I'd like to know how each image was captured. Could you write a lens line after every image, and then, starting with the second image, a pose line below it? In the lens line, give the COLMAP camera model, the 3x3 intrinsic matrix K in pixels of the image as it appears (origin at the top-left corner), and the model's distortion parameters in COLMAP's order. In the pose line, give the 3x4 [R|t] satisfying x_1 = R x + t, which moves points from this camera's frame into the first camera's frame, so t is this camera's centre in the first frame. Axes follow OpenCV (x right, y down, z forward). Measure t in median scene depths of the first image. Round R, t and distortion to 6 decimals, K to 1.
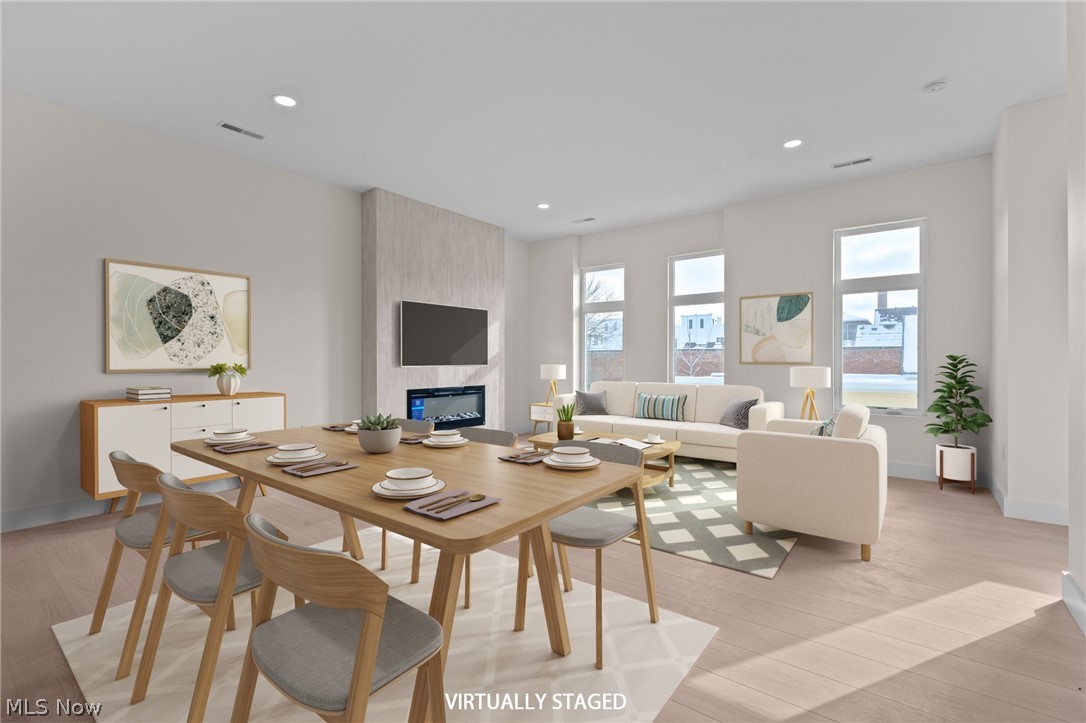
lens RADIAL K [[482.3, 0, 524.6], [0, 482.3, 363.4], [0, 0, 1]] dist [-0.013631, 0.000133]
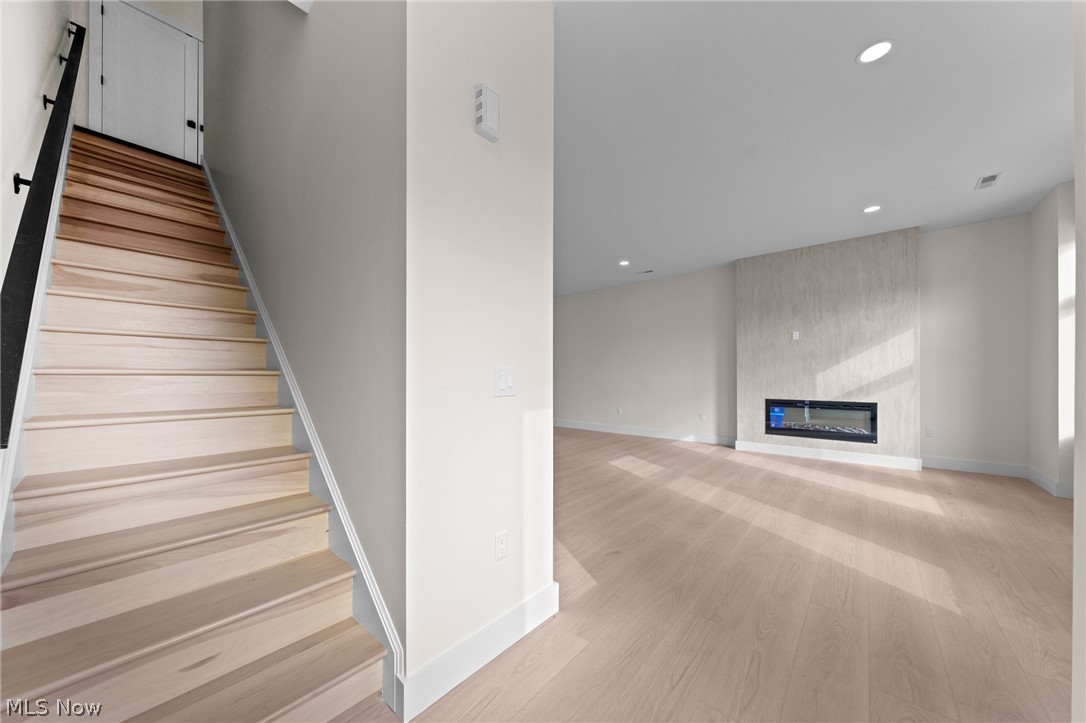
lens RADIAL K [[372.1, 0, 546.2], [0, 372.1, 376.3], [0, 0, 1]] dist [-0.008745, 0.000302]
pose [[-0.012257, 0.001022, -0.999924, 0.730414], [-0.004068, 0.999991, 0.001072, -0.005667], [0.999917, 0.004080, -0.012253, 0.376597]]
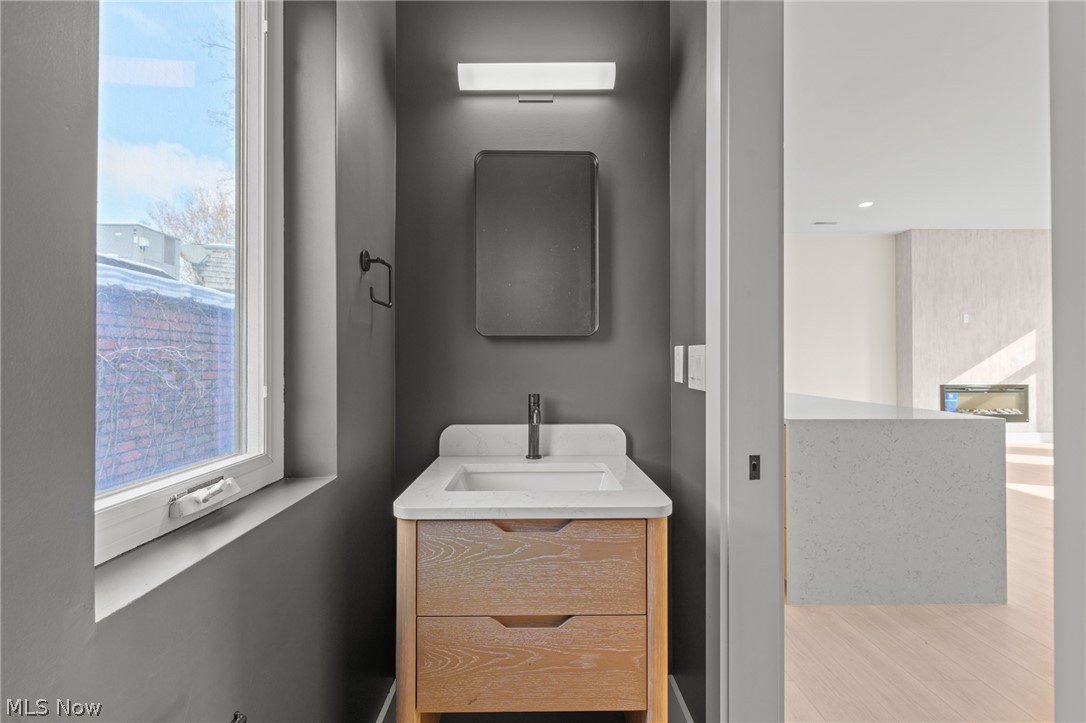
lens RADIAL K [[477.3, 0, 535.6], [0, 477.3, 362.9], [0, 0, 1]] dist [0.000193, 0.000165]
pose [[0.654326, -0.005166, -0.756195, 0.002703], [-0.002673, 0.999955, -0.009144, 0.011641], [0.756208, 0.008005, 0.654282, -0.539508]]
